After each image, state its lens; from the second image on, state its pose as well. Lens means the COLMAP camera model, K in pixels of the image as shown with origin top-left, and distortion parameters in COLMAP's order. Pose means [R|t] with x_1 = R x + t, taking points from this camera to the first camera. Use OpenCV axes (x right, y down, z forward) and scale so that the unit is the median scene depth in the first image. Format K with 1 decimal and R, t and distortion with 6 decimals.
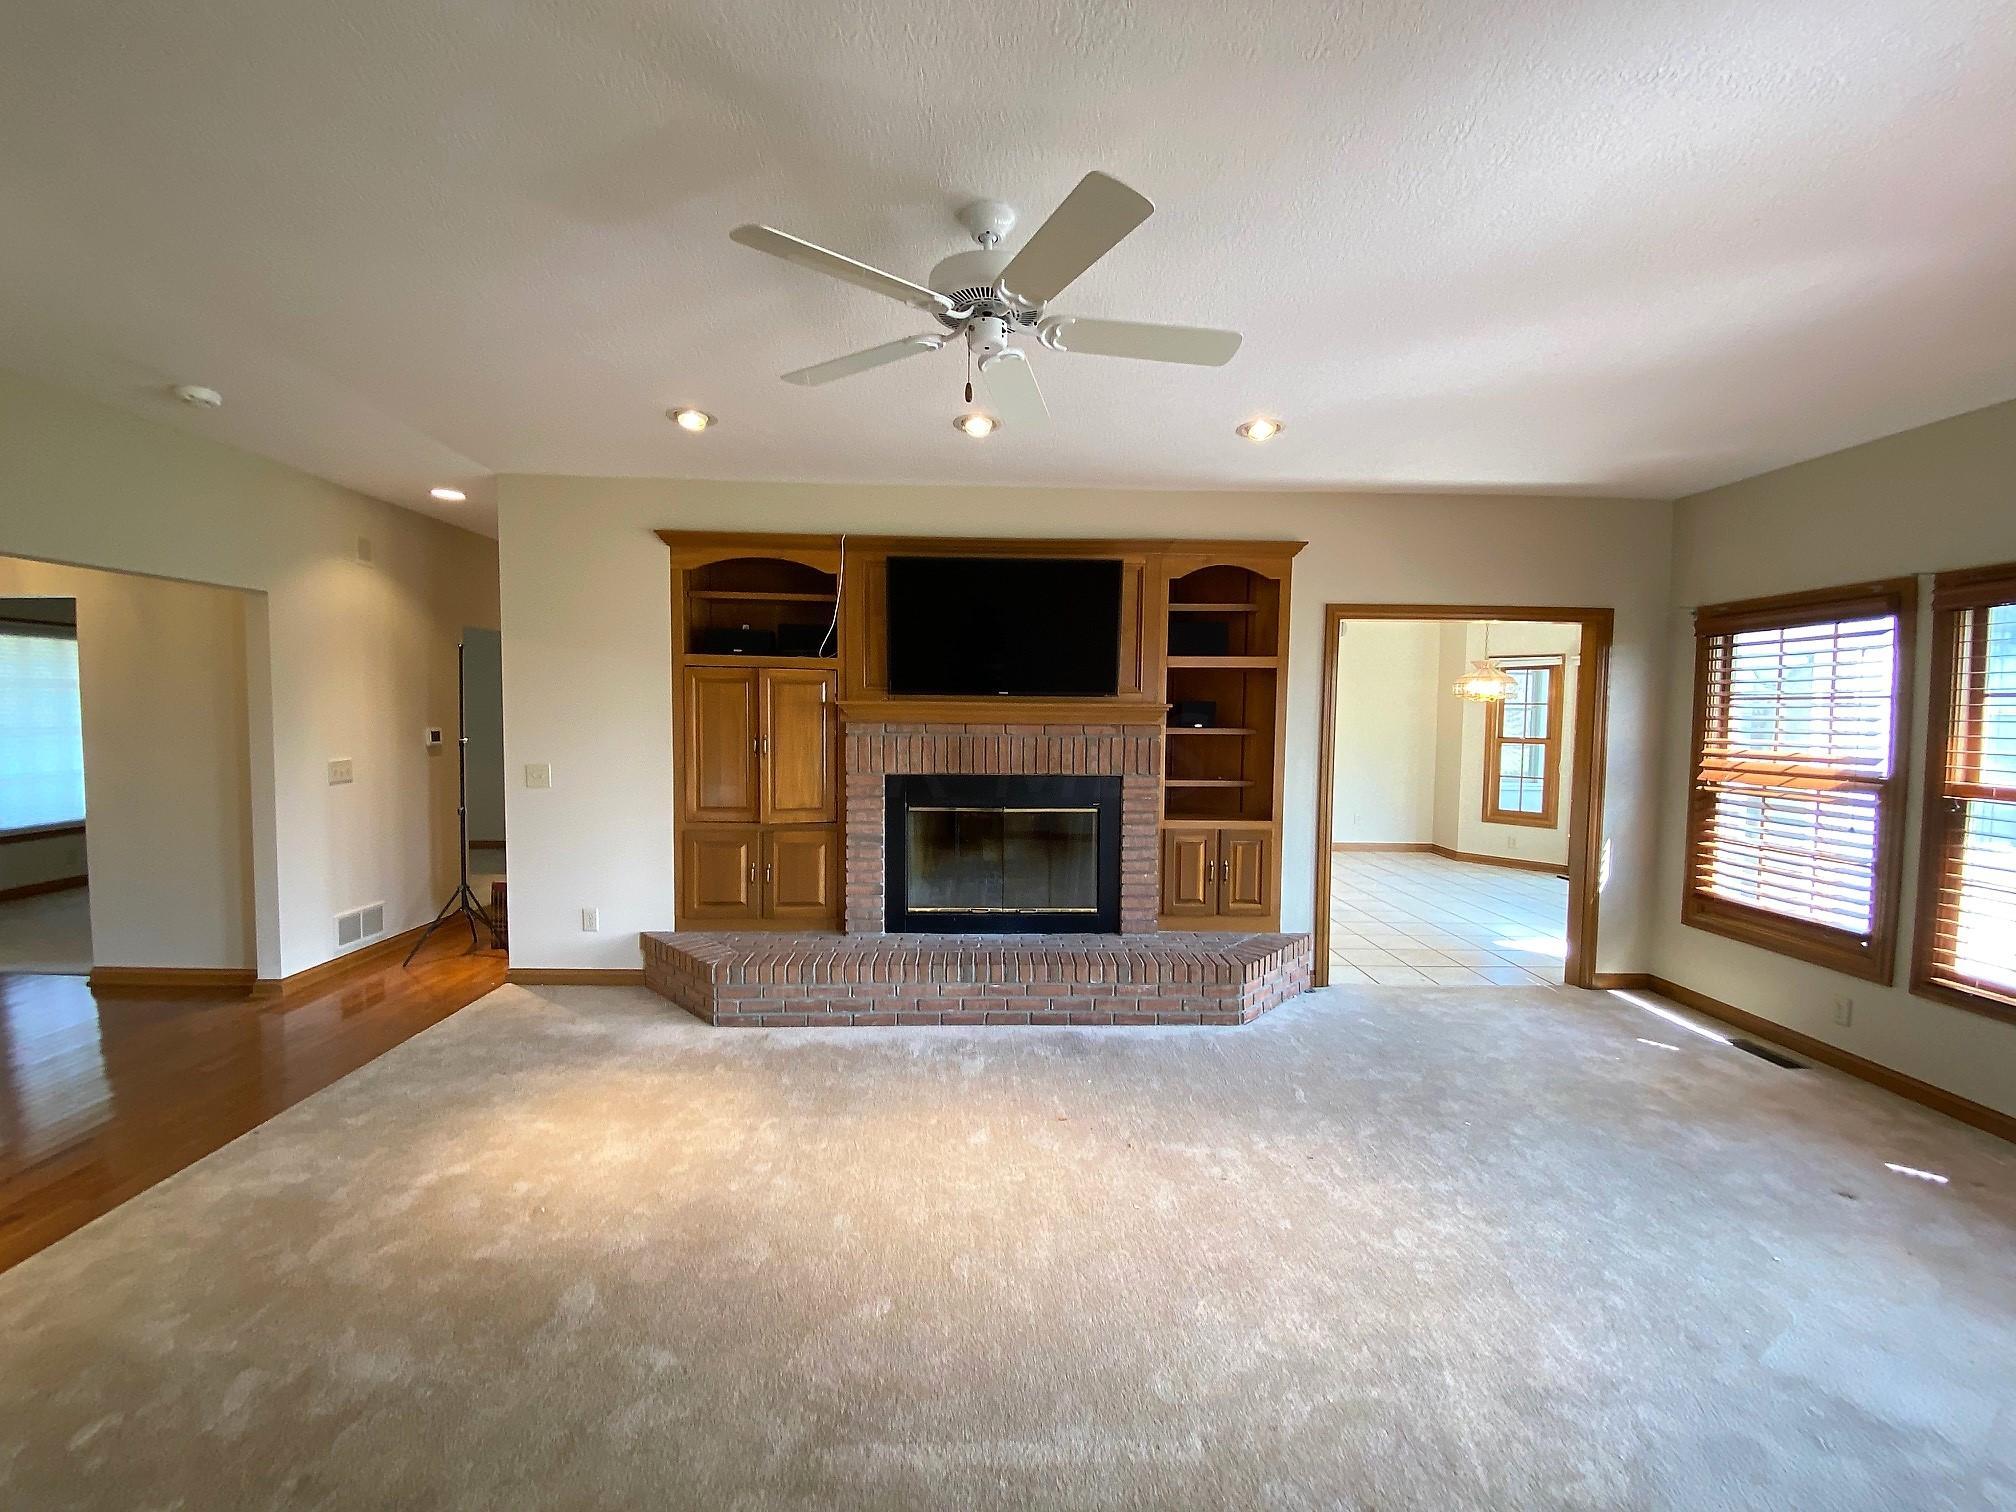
lens RADIAL K [[824.4, 0, 1004.4], [0, 824.4, 760.2], [0, 0, 1]] dist [-0.031219, -0.004435]
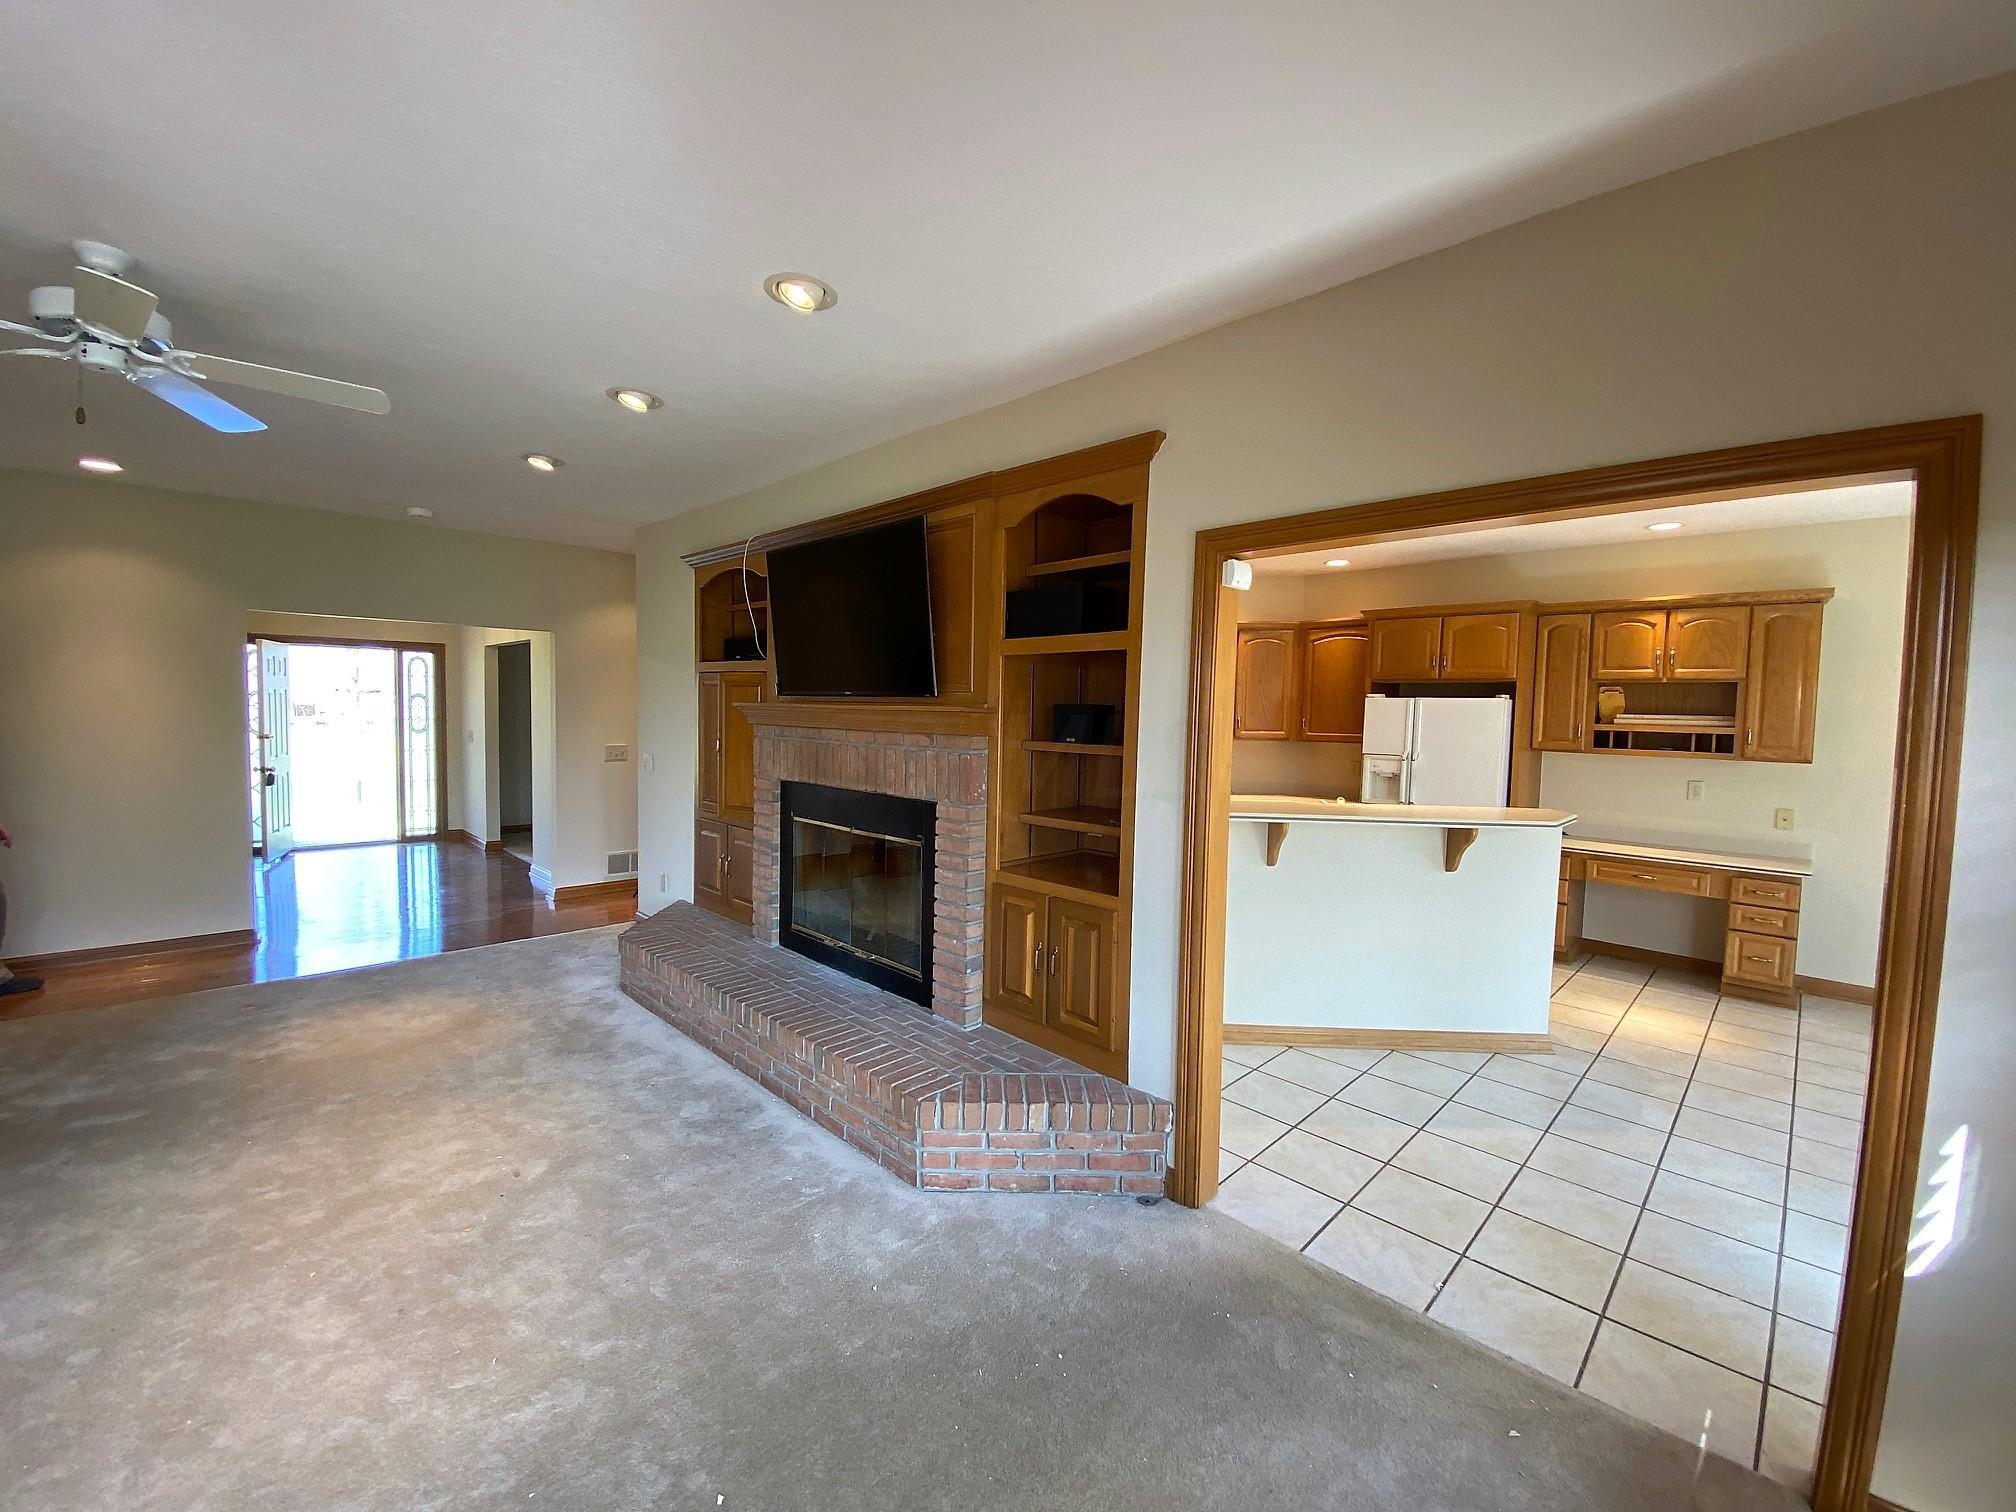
lens RADIAL K [[824.4, 0, 1009.1], [0, 824.4, 745.3], [0, 0, 1]] dist [-0.031219, -0.004435]
pose [[0.686772, 0.036307, -0.725966, 0.727444], [-0.053801, 0.998551, -0.000957, -0.035876], [0.724879, 0.039715, 0.687730, 0.525266]]
